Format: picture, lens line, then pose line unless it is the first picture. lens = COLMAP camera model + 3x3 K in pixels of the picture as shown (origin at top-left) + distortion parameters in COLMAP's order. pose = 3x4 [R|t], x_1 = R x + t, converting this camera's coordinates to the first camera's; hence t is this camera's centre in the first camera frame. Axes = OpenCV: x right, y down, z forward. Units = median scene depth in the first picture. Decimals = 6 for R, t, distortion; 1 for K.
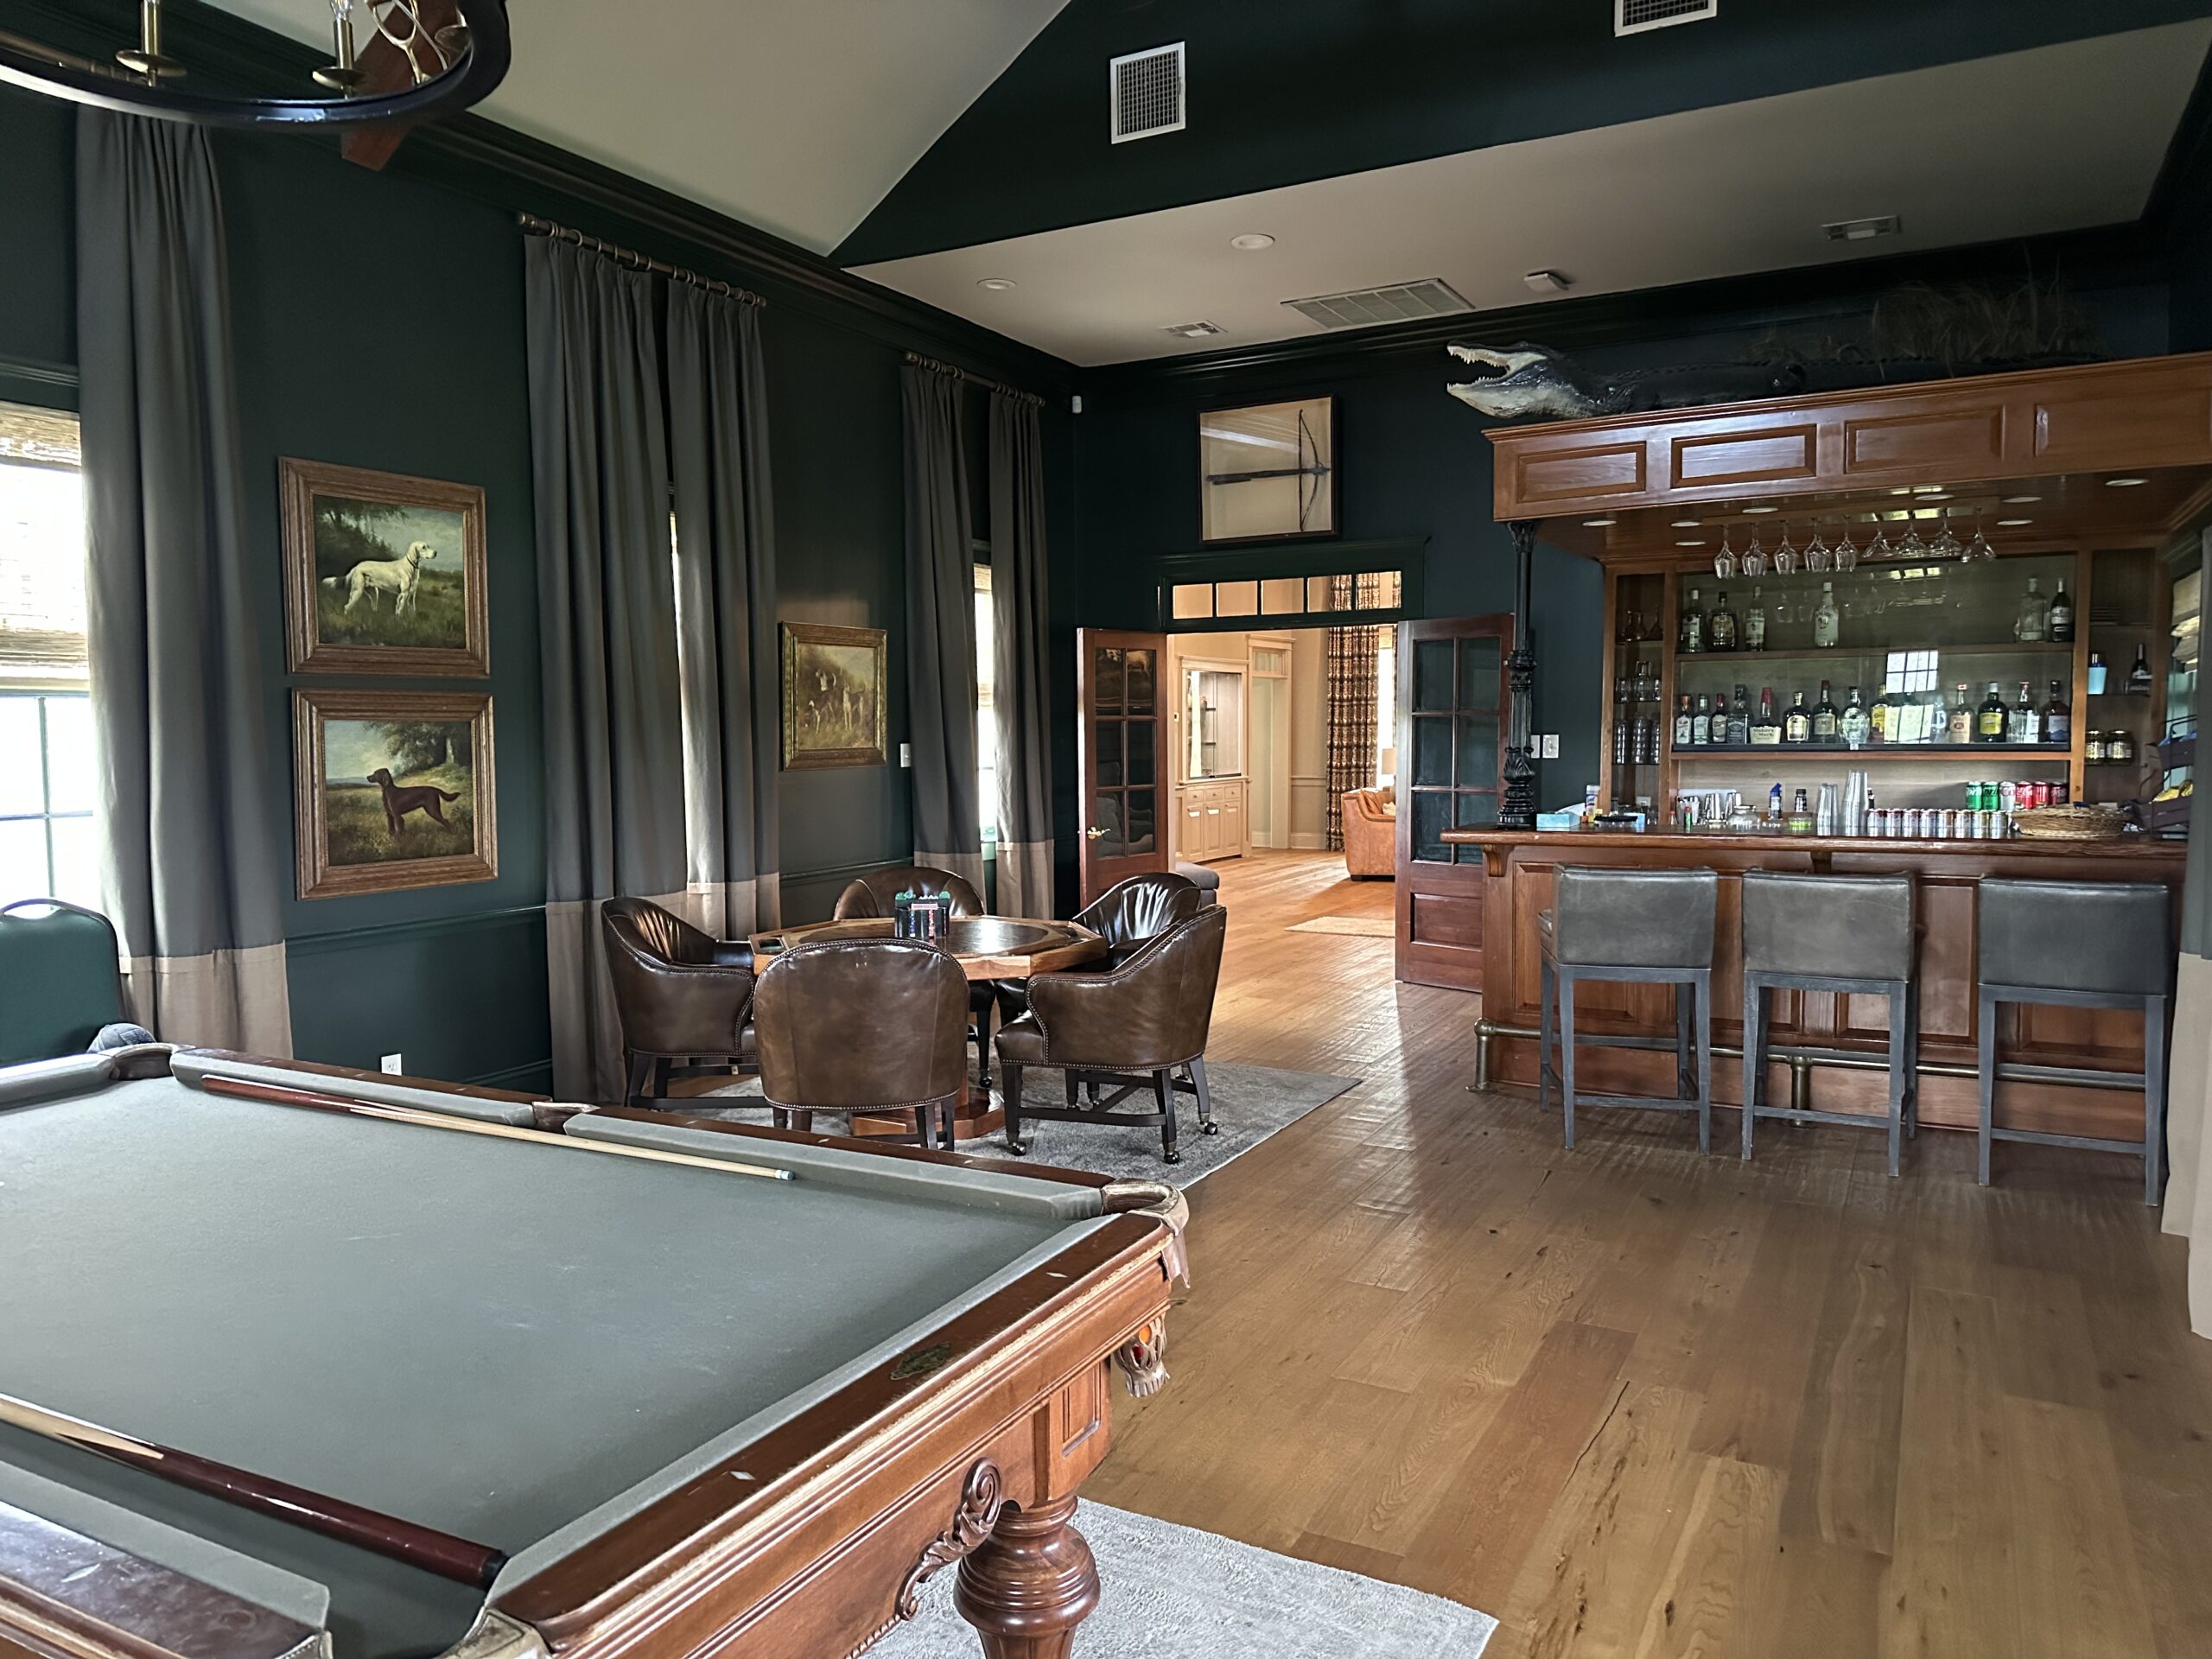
lens RADIAL K [[1571.4, 0, 1102.4], [0, 1571.4, 833.0], [0, 0, 1]] dist [0.067022, -0.063669]
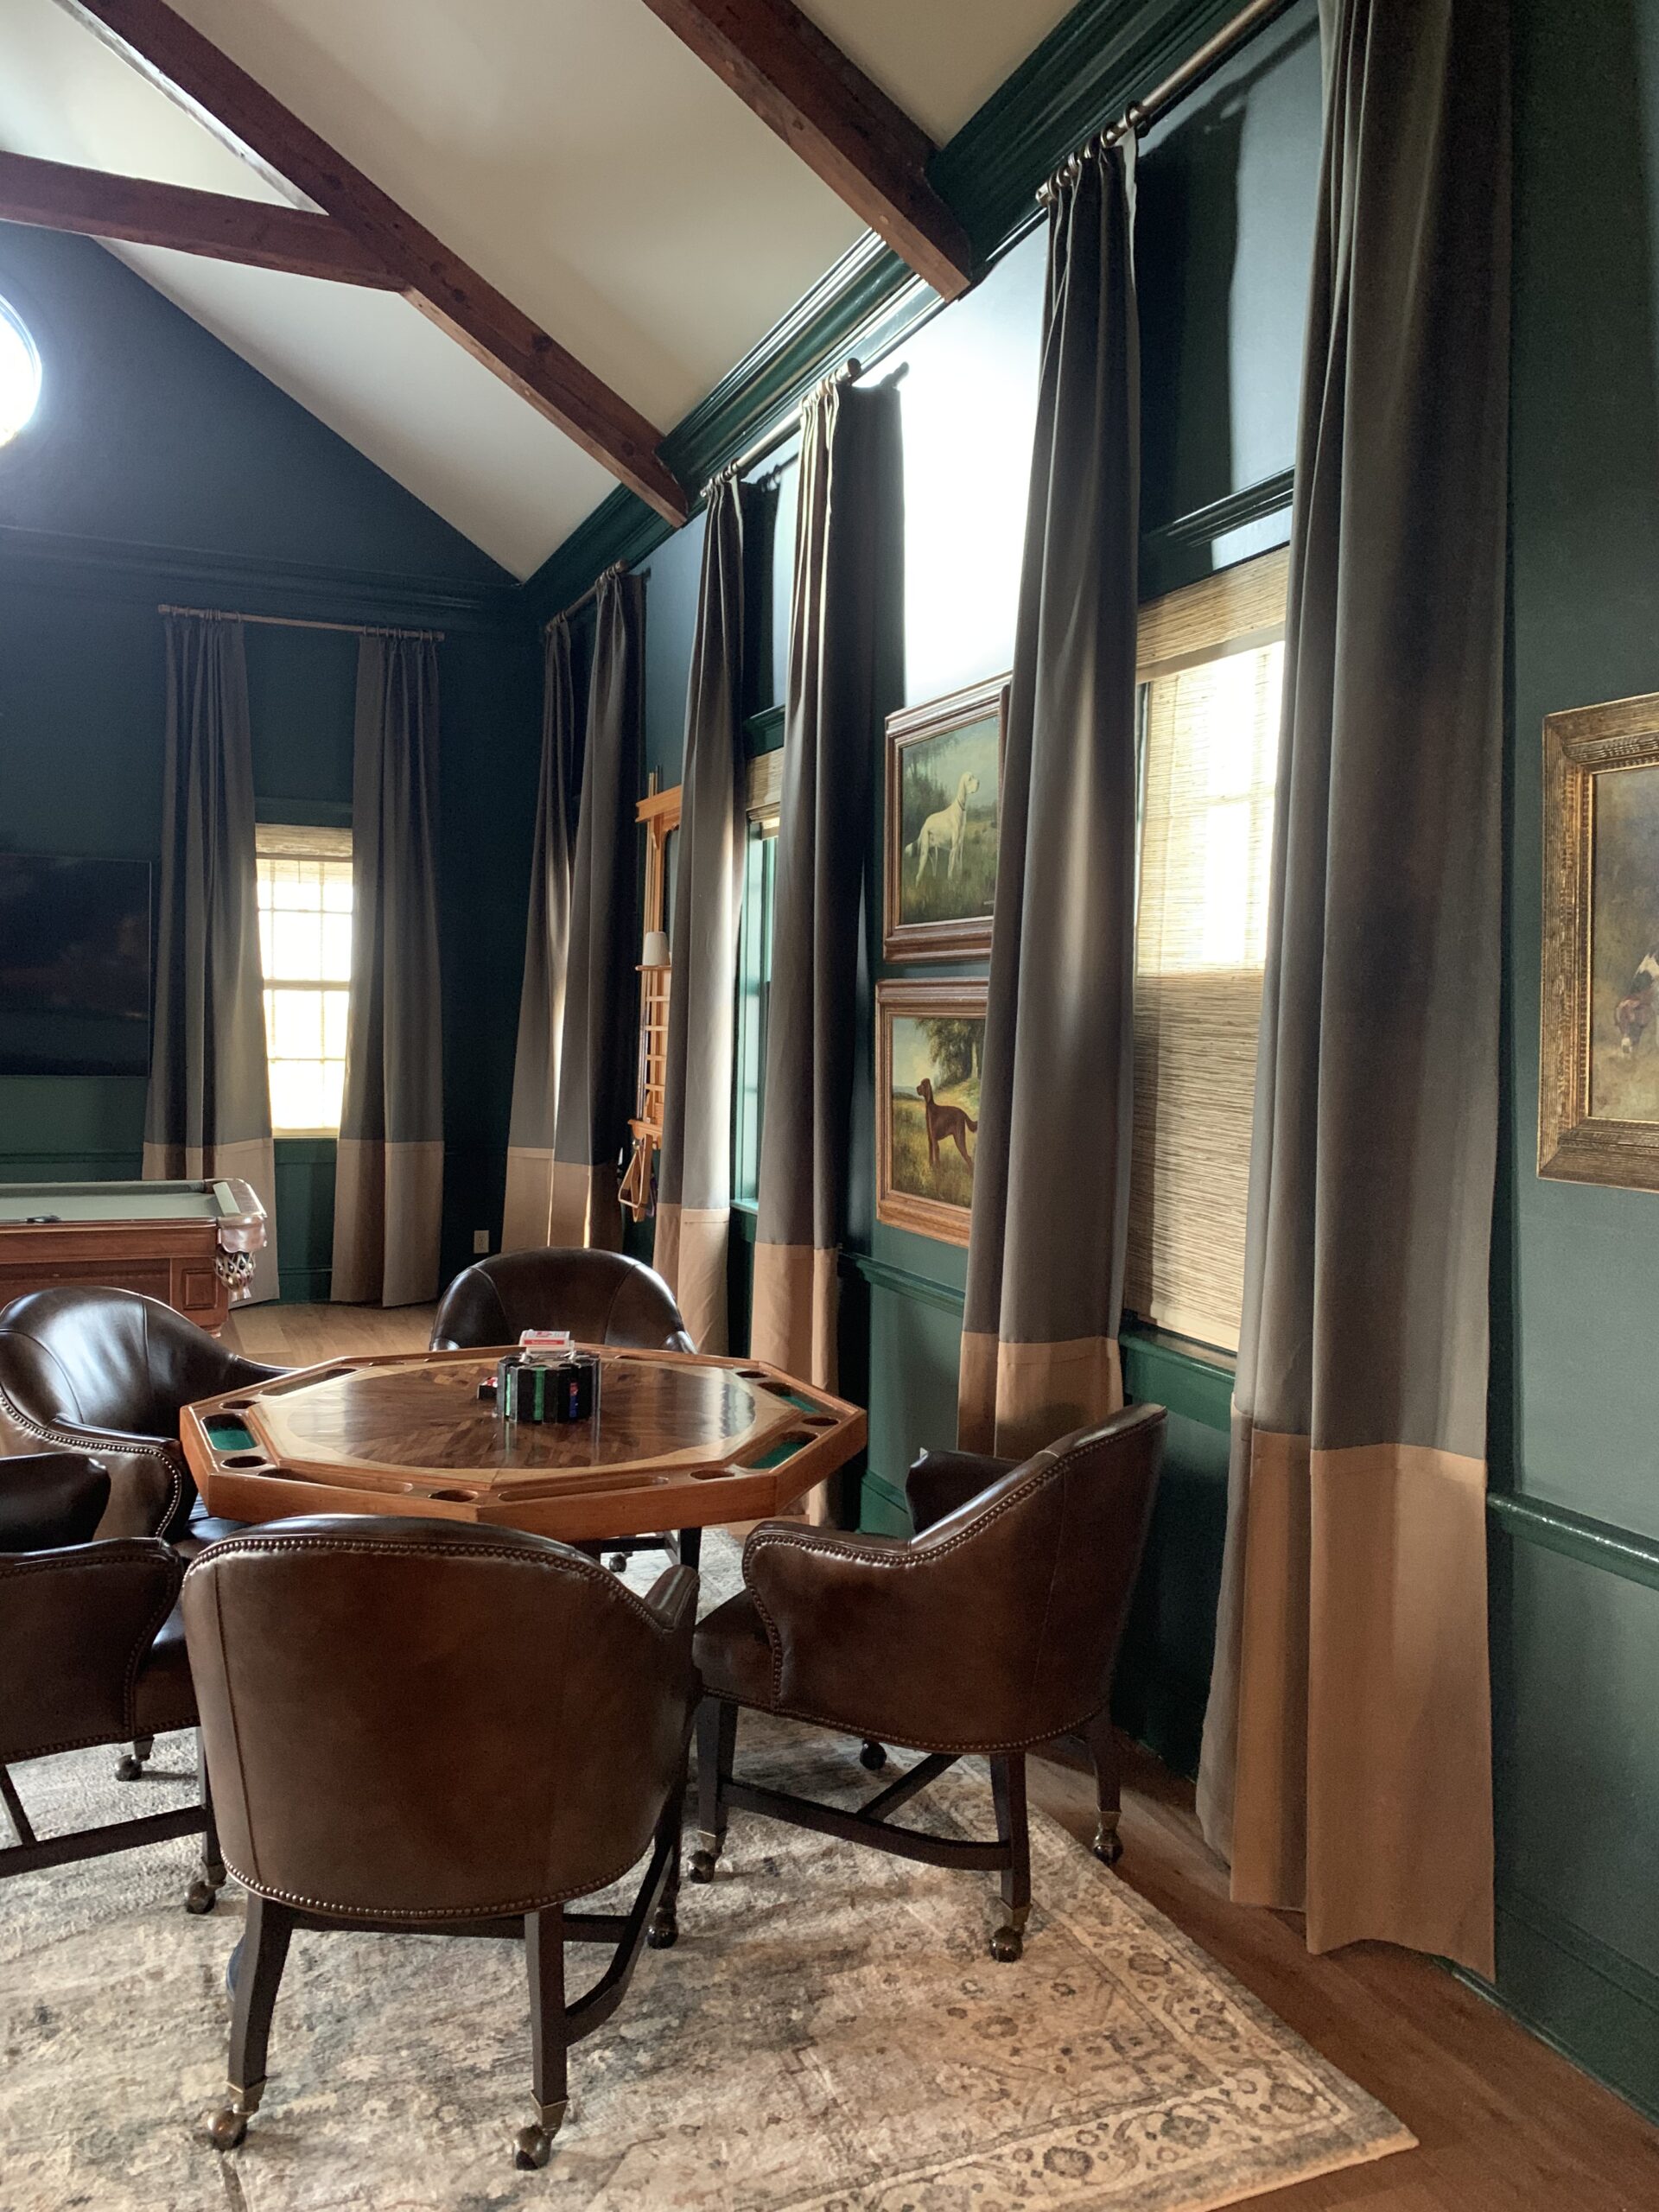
lens RADIAL K [[1674.0, 0, 835.7], [0, 1674.0, 1109.7], [0, 0, 1]] dist [0.007175, -0.009748]
pose [[-0.620428, 0.049569, -0.782696, 0.218130], [-0.052448, 0.993144, 0.104471, -0.107128], [0.782508, 0.105867, -0.613574, 1.445052]]
